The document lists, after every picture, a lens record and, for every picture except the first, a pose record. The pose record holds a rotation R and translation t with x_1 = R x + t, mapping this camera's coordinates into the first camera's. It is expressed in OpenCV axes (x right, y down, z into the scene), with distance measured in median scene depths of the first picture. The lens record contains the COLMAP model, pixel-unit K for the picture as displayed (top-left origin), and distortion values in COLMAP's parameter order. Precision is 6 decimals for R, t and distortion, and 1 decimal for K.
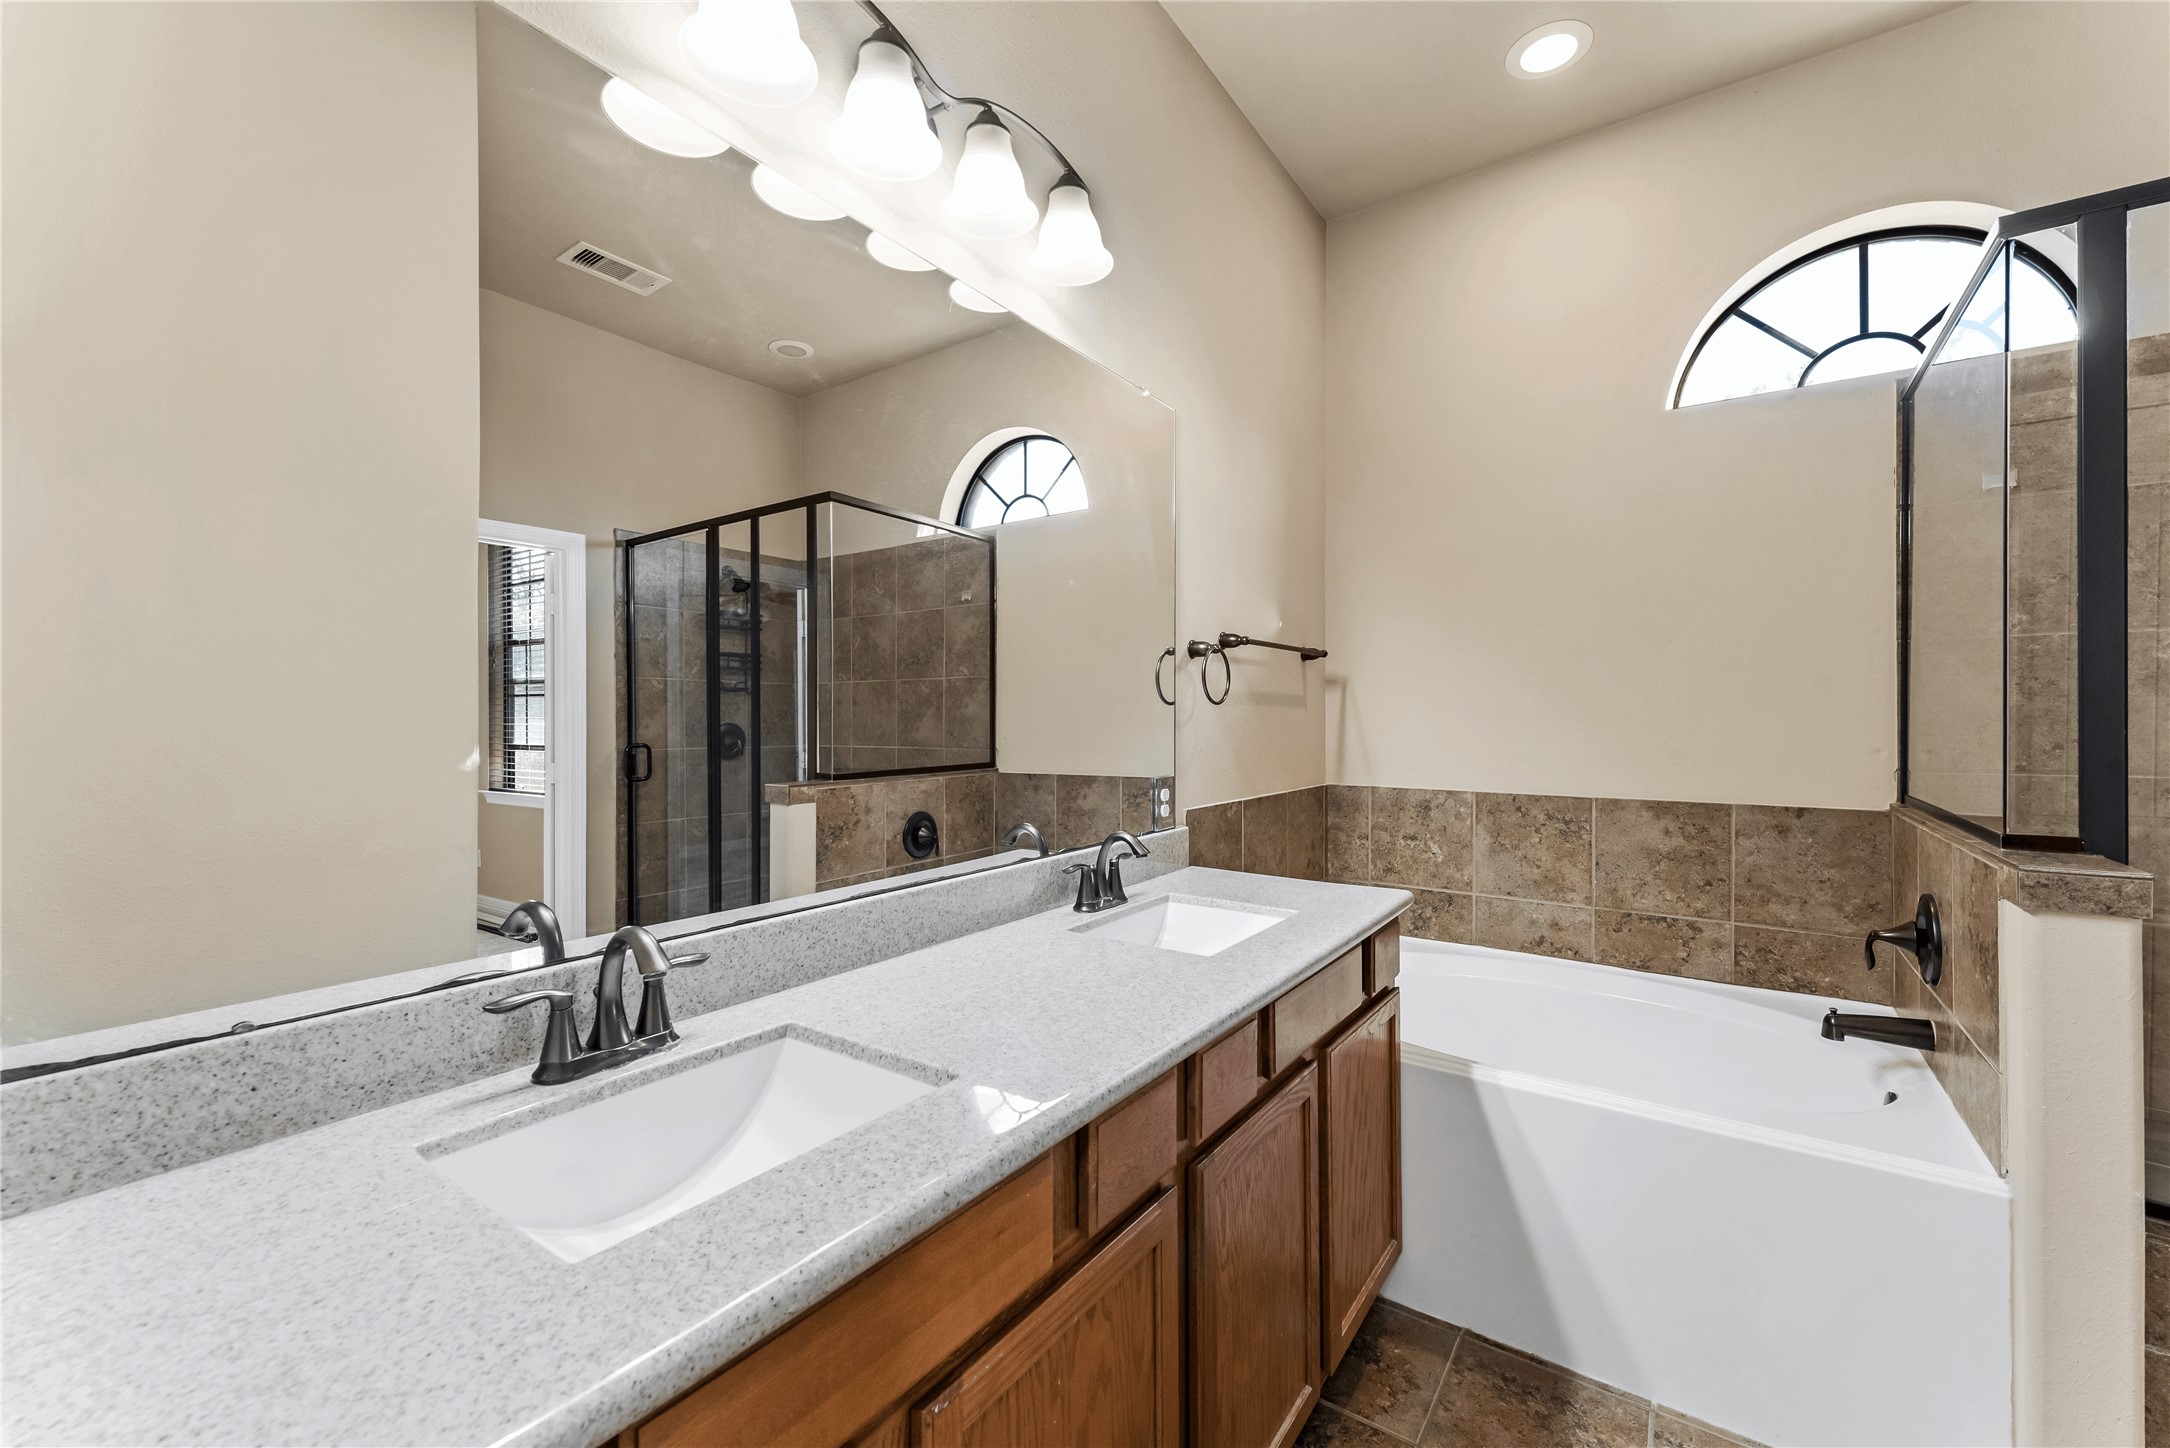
lens RADIAL K [[893.5, 0, 1093.5], [0, 893.5, 726.3], [0, 0, 1]] dist [0.012343, -0.003731]
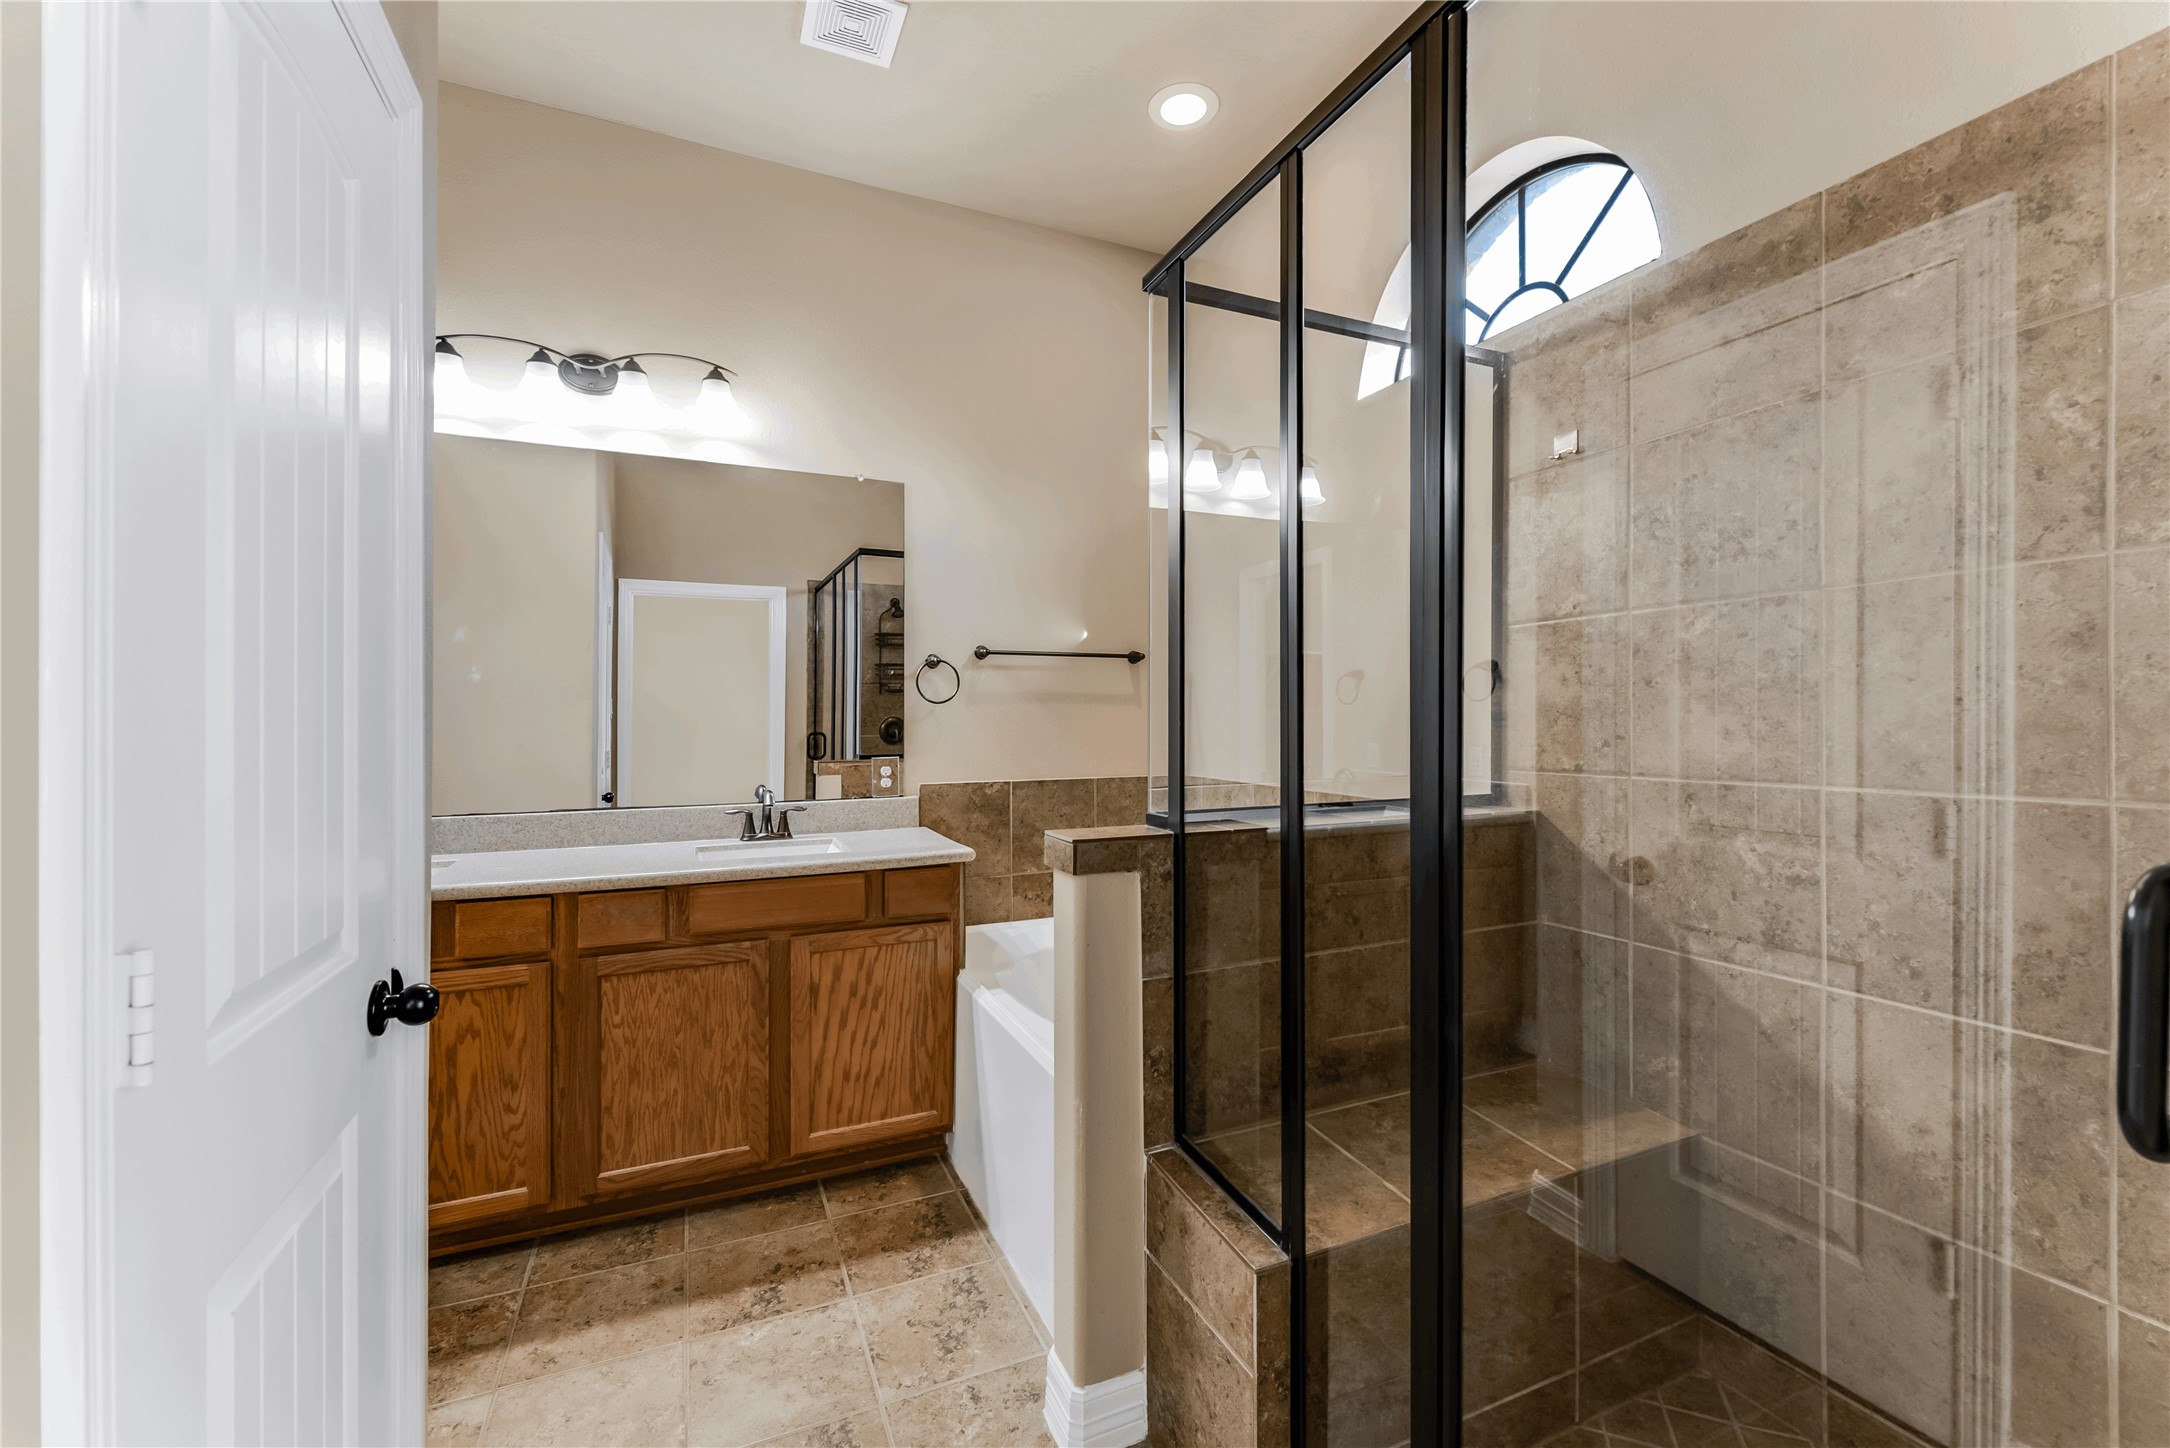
lens RADIAL K [[893.5, 0, 1079.8], [0, 893.5, 726.5], [0, 0, 1]] dist [0.012343, -0.003731]
pose [[0.849364, 0.002803, -0.527800, 0.981311], [-0.000585, 0.999990, 0.004368, 0.002082], [0.527807, -0.003402, 0.849358, -0.003709]]
